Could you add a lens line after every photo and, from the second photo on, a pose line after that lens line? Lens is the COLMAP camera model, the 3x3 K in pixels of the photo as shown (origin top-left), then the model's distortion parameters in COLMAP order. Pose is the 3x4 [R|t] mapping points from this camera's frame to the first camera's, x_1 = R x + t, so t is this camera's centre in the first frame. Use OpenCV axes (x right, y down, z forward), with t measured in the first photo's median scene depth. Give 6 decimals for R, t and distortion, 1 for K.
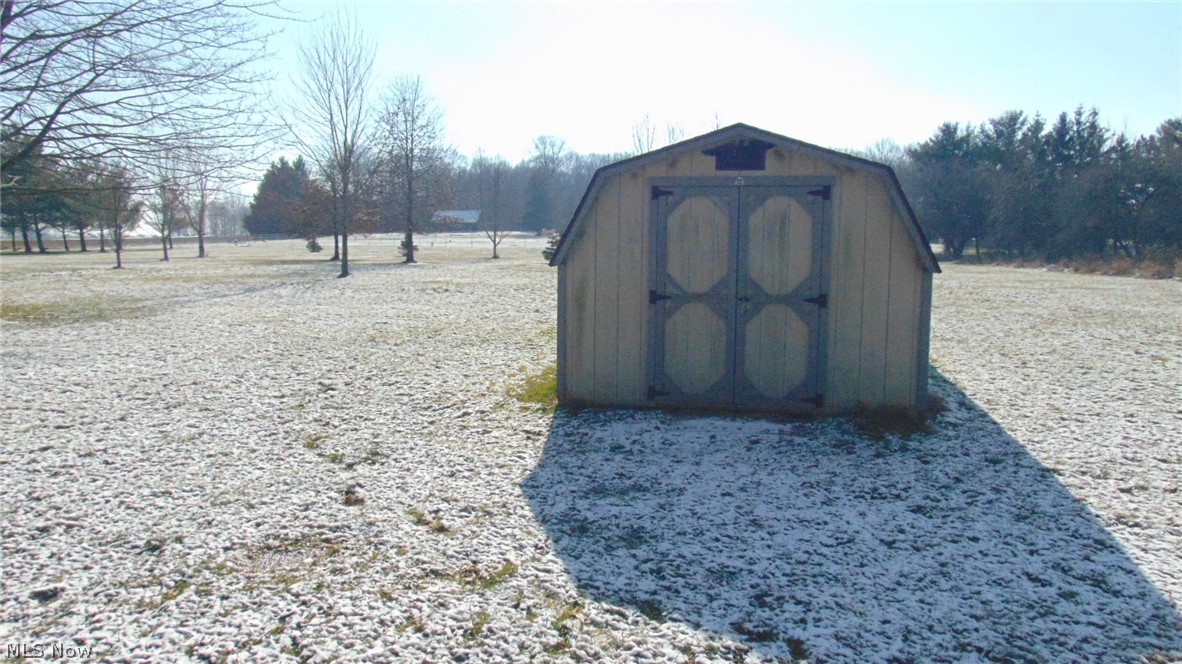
lens RADIAL K [[853.4, 0, 592.3], [0, 853.4, 336.3], [0, 0, 1]] dist [-0.012268, 0.015391]
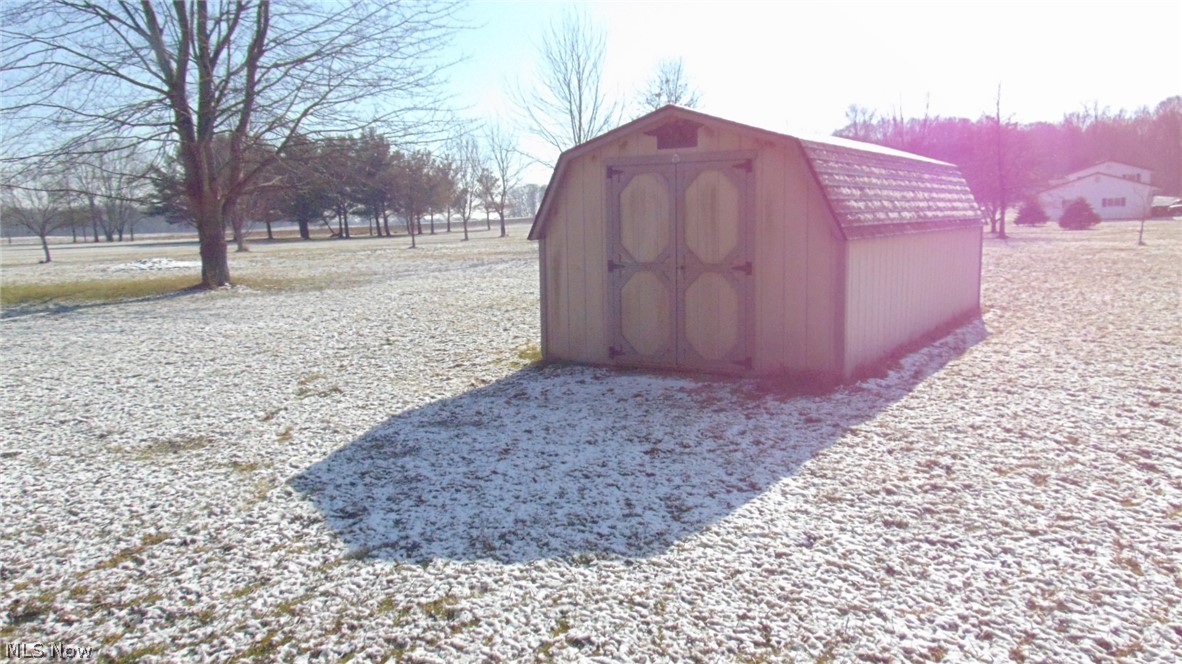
lens RADIAL K [[853.4, 0, 587.0], [0, 853.4, 327.2], [0, 0, 1]] dist [-0.012268, 0.015391]
pose [[0.938603, 0.017533, -0.344553, 0.439757], [-0.011541, 0.999745, 0.019434, 0.011984], [0.344806, -0.014264, 0.938566, -0.054266]]
